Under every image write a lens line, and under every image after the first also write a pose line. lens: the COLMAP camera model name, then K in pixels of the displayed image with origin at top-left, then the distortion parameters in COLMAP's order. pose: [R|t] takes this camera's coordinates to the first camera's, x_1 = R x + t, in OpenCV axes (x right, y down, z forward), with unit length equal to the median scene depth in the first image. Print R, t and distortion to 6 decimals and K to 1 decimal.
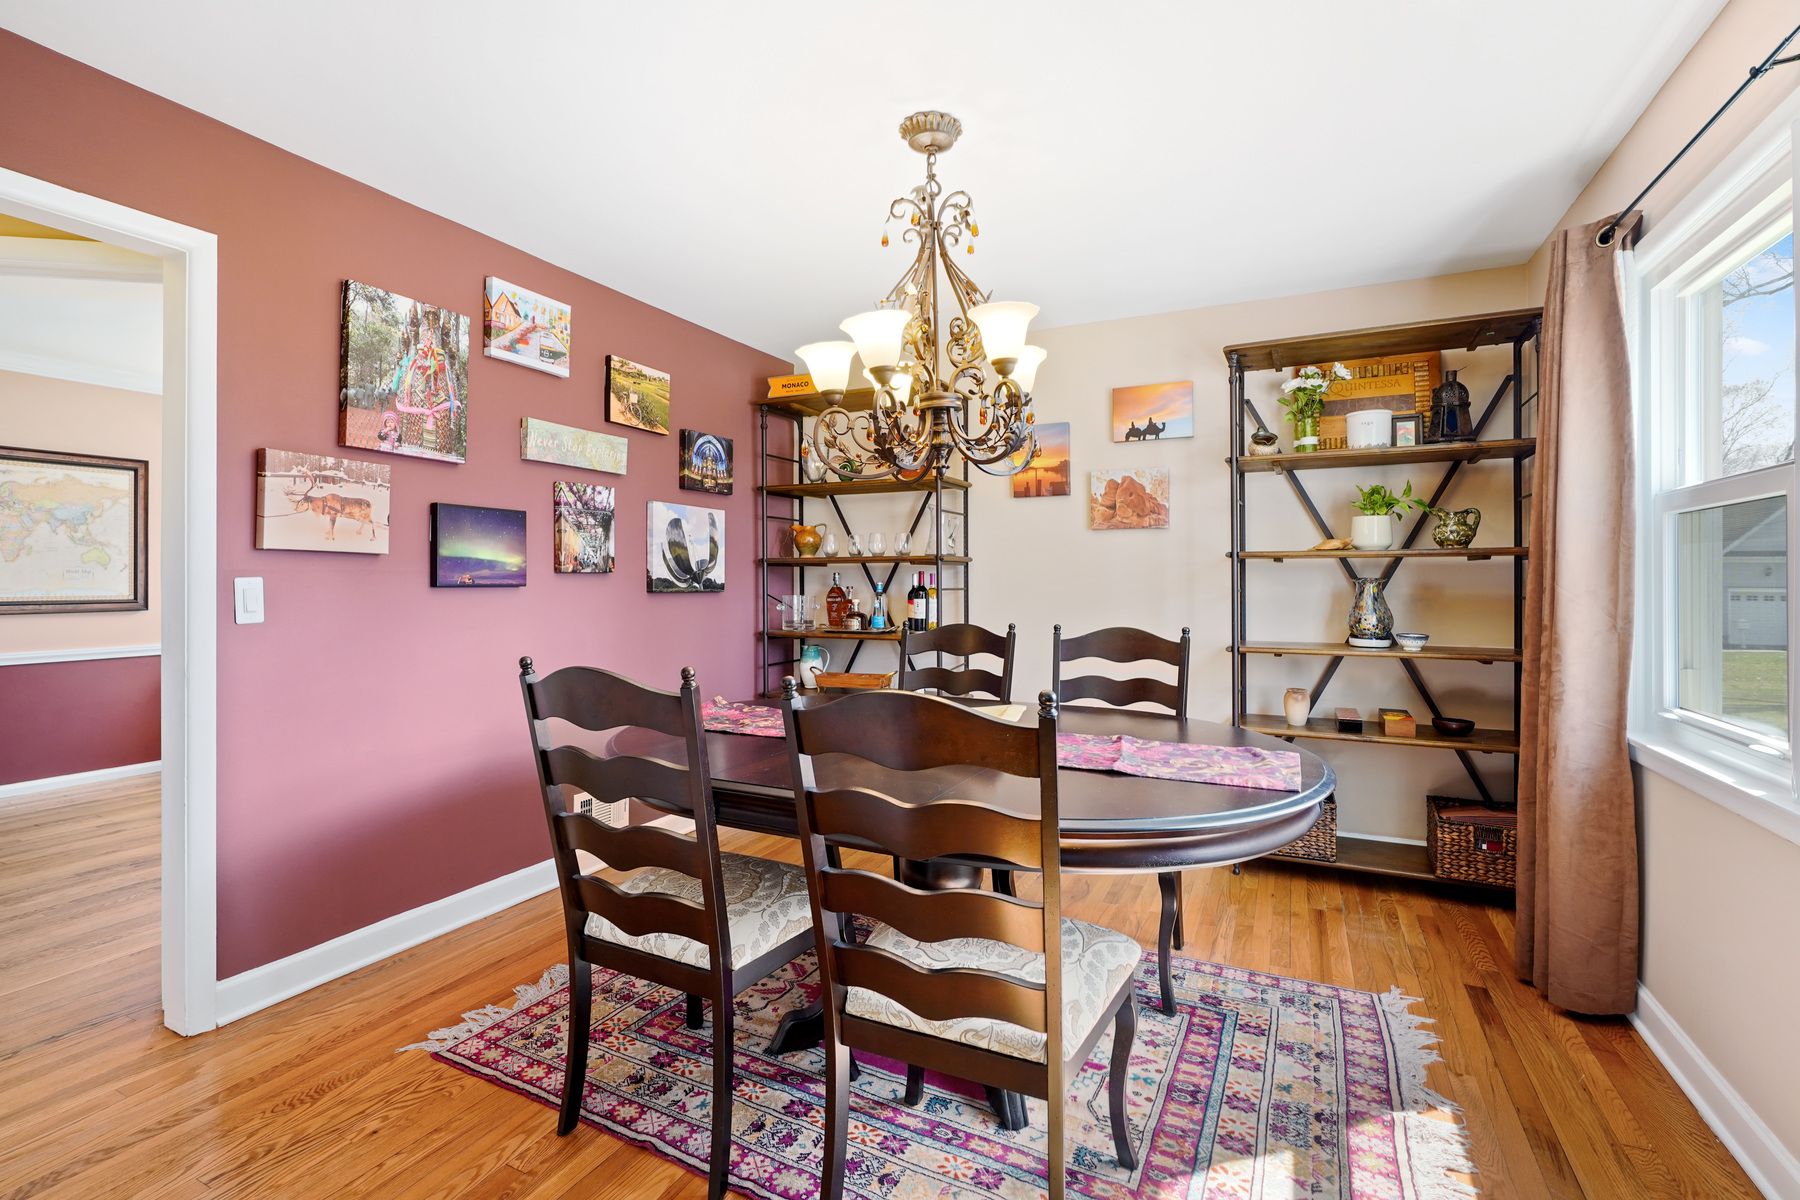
lens RADIAL K [[821.5, 0, 877.7], [0, 821.5, 576.2], [0, 0, 1]] dist [-0.013792, 0.004128]
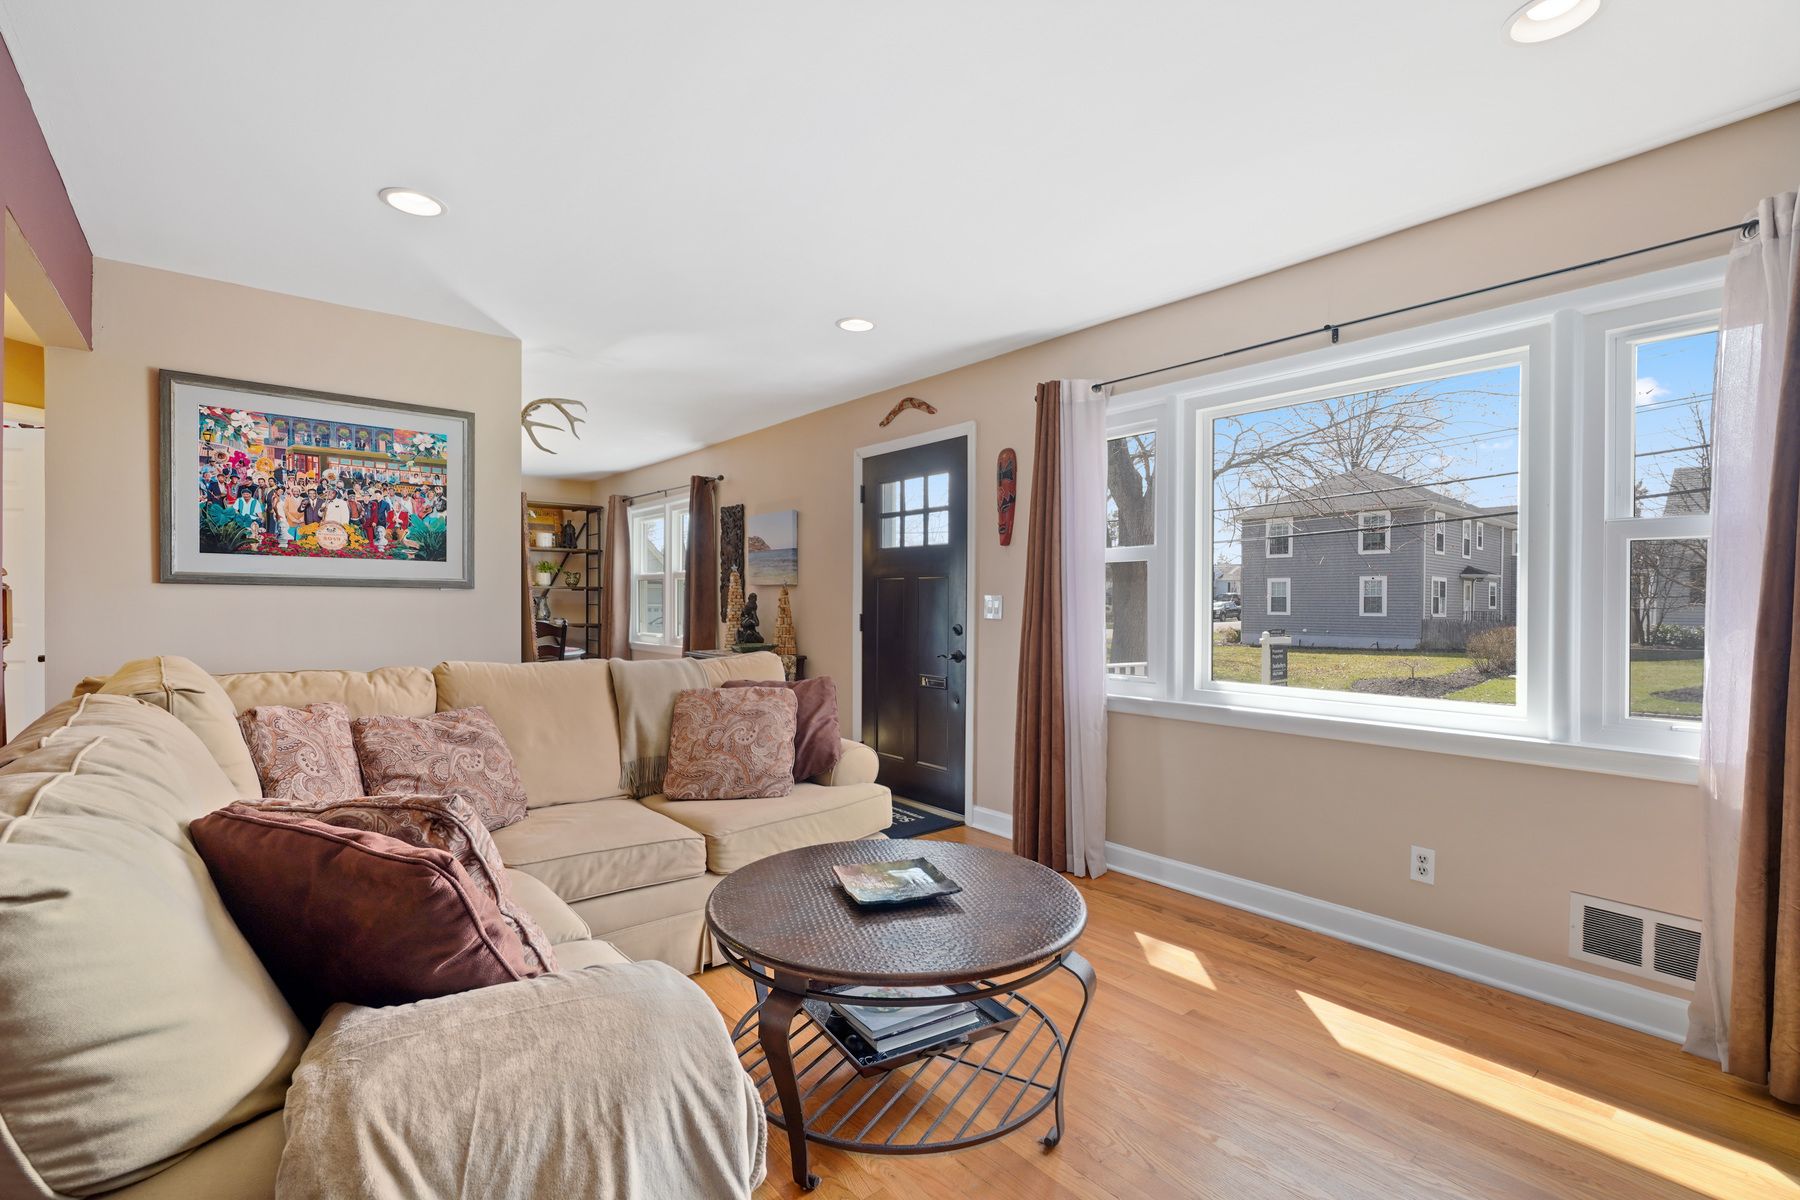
lens RADIAL K [[821.5, 0, 904.0], [0, 821.5, 608.7], [0, 0, 1]] dist [-0.013792, 0.004128]
pose [[0.395972, -0.005613, 0.918246, -1.390738], [-0.009983, 0.999896, 0.010416, 0.000397], [-0.918209, -0.013291, 0.395874, -1.123407]]
